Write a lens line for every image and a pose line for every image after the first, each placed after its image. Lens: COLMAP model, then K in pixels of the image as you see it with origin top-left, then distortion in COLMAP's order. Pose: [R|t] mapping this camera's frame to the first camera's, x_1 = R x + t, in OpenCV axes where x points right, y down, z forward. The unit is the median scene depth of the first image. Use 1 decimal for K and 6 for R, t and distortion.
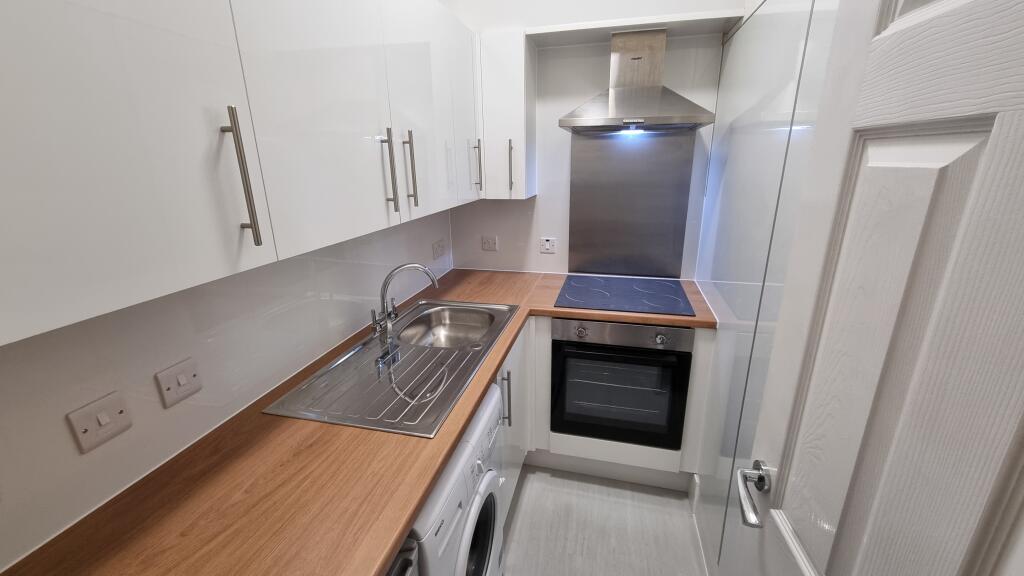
lens RADIAL K [[406.9, 0, 514.7], [0, 406.9, 286.3], [0, 0, 1]] dist [-0.001175, -0.002122]
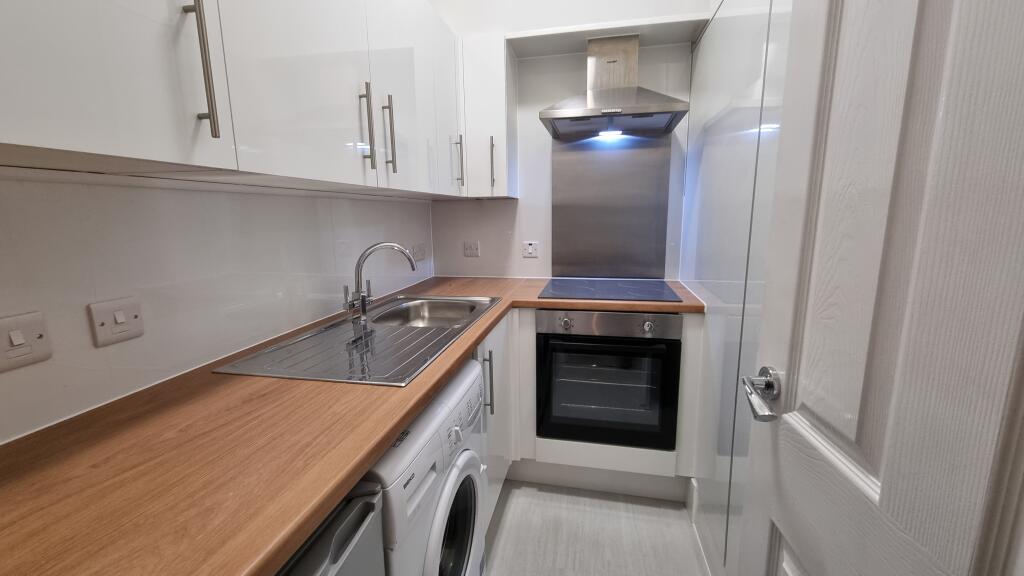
lens RADIAL K [[406.9, 0, 514.5], [0, 406.9, 288.4], [0, 0, 1]] dist [-0.001175, -0.002122]
pose [[0.999211, -0.006159, 0.039225, 0.004293], [0.010897, 0.992500, -0.121761, 0.167490], [-0.038181, 0.122093, 0.991784, 0.047206]]
